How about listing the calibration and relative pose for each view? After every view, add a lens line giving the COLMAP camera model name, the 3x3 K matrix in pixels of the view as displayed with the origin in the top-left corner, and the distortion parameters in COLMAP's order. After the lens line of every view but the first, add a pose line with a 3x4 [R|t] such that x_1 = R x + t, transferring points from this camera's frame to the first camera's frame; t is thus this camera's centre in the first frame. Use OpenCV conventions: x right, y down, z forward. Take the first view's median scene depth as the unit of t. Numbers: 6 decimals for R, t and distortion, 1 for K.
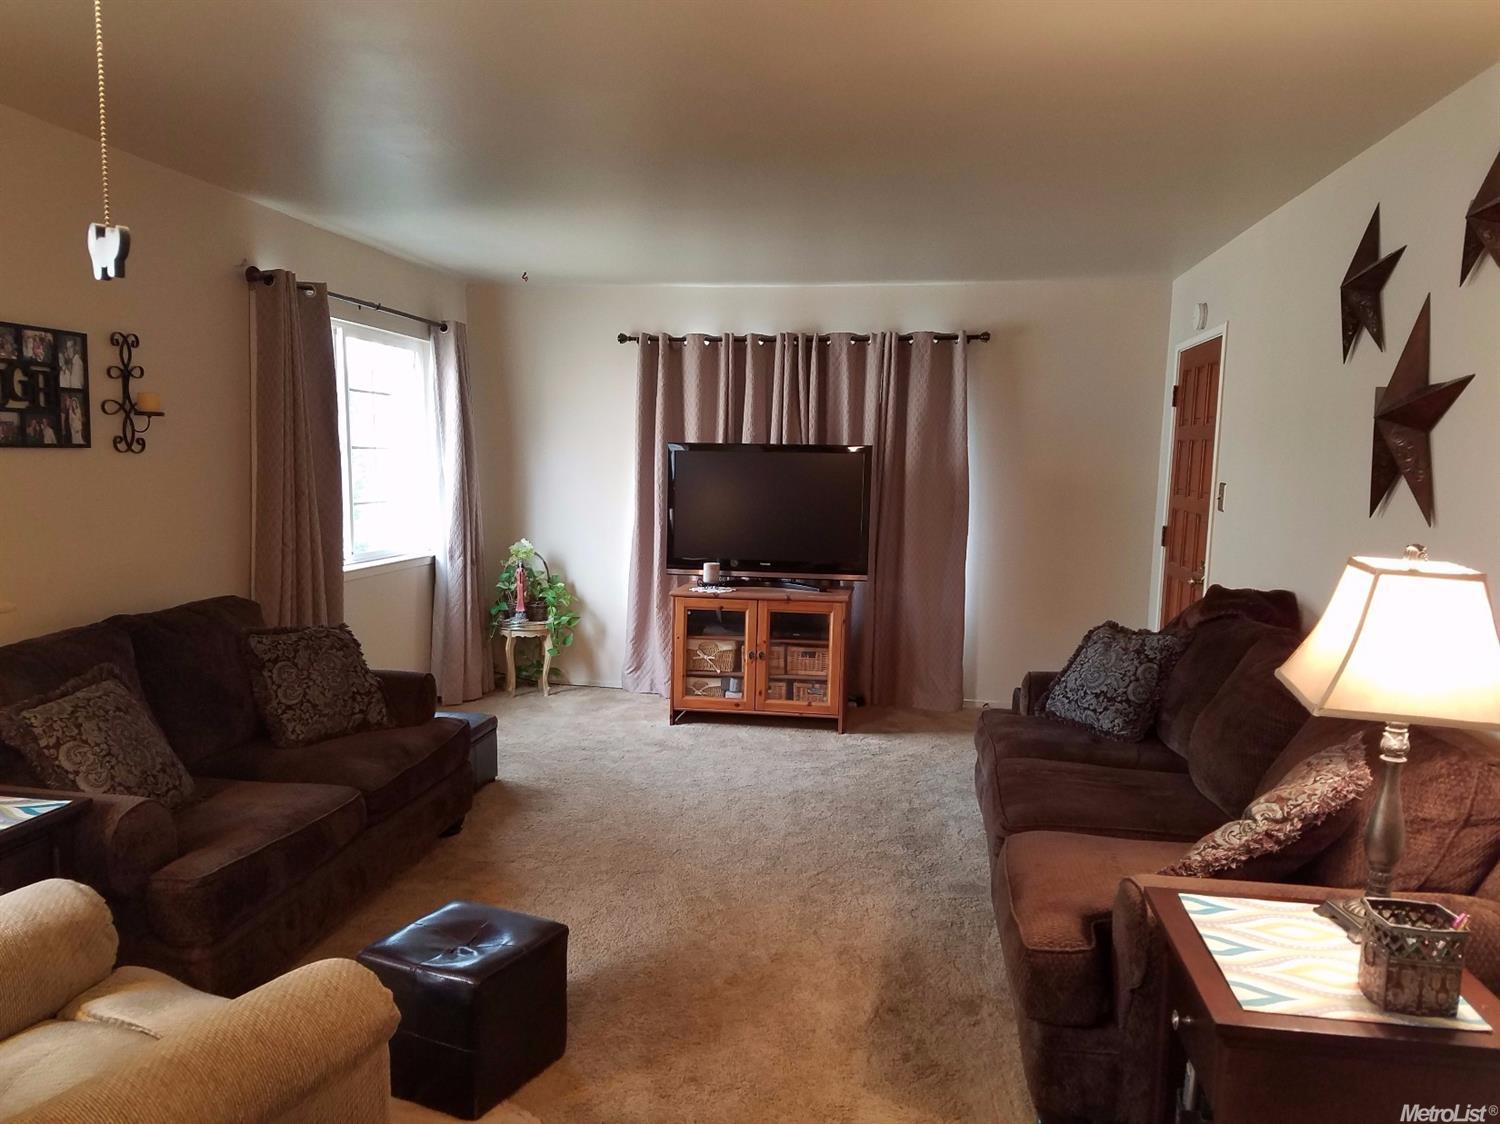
lens RADIAL K [[1181.6, 0, 734.9], [0, 1181.6, 563.7], [0, 0, 1]] dist [0.059751, -0.058675]
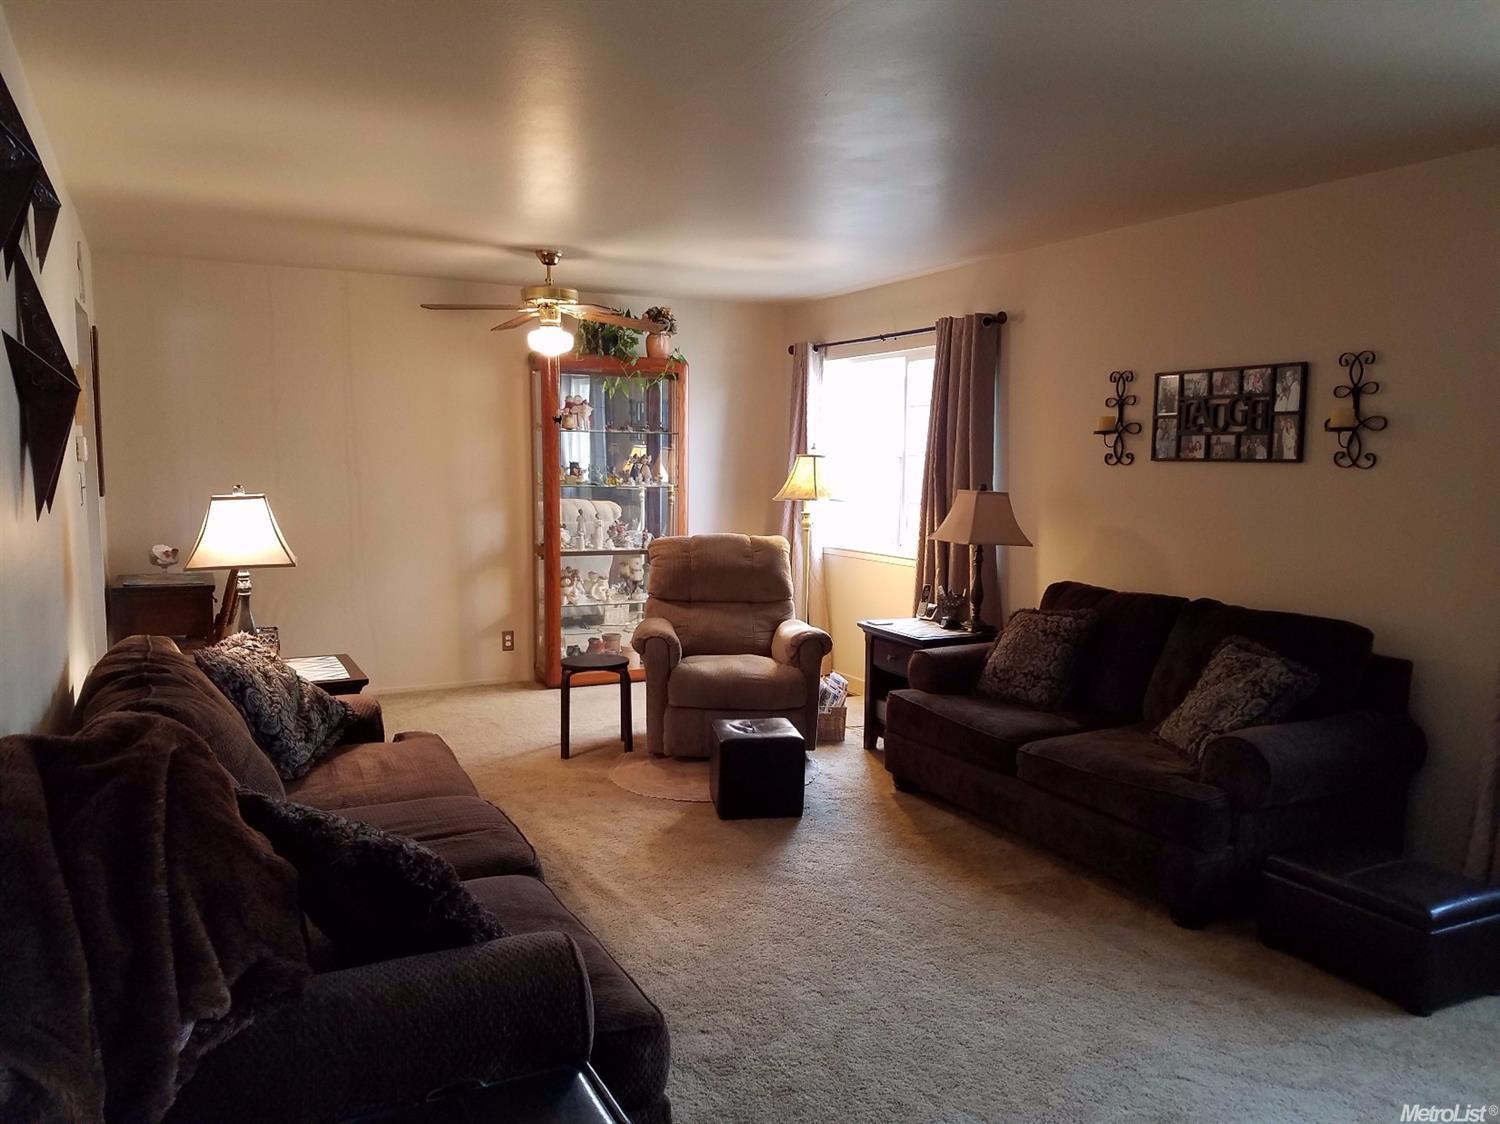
lens RADIAL K [[1181.6, 0, 749.2], [0, 1181.6, 561.9], [0, 0, 1]] dist [0.059751, -0.058675]
pose [[-0.816847, 0.038532, -0.575566, 0.552246], [-0.073638, 0.982639, 0.170291, -0.162483], [0.572134, 0.181485, -0.799828, 1.661381]]
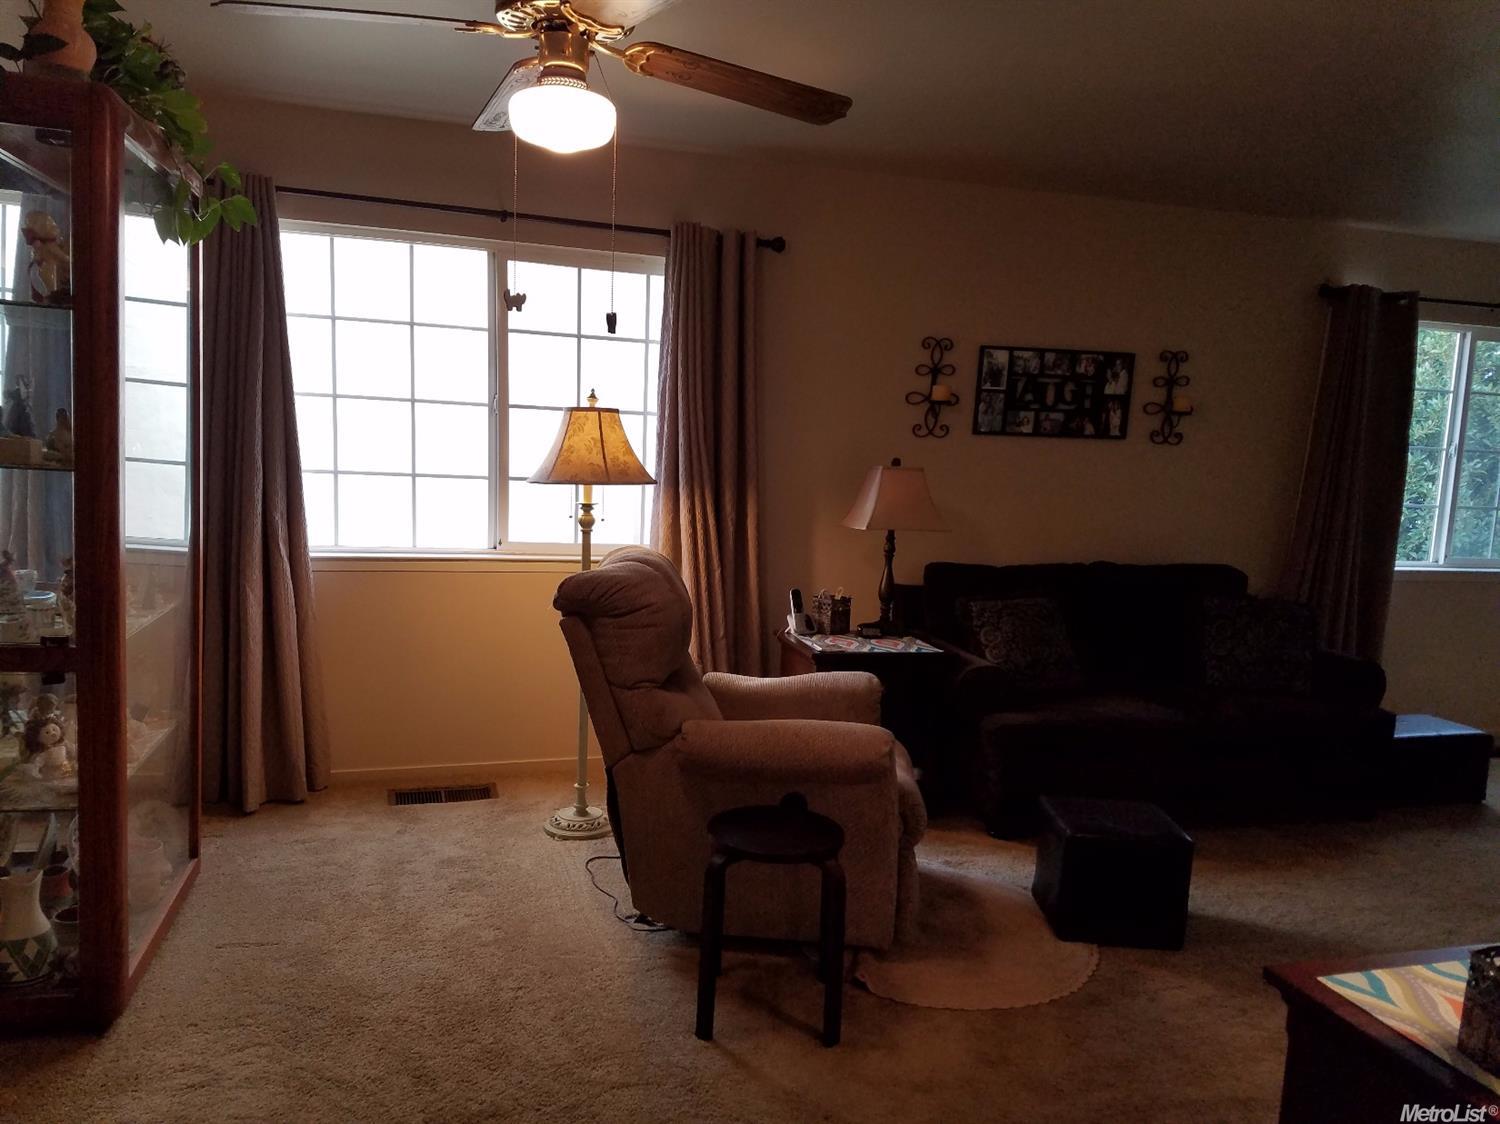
lens RADIAL K [[1181.6, 0, 734.8], [0, 1181.6, 576.7], [0, 0, 1]] dist [0.059751, -0.058675]
pose [[0.424234, 0.124946, -0.896891, 0.505920], [-0.124924, 0.989041, 0.078694, 0.006128], [0.896894, 0.078659, 0.435193, 0.036534]]
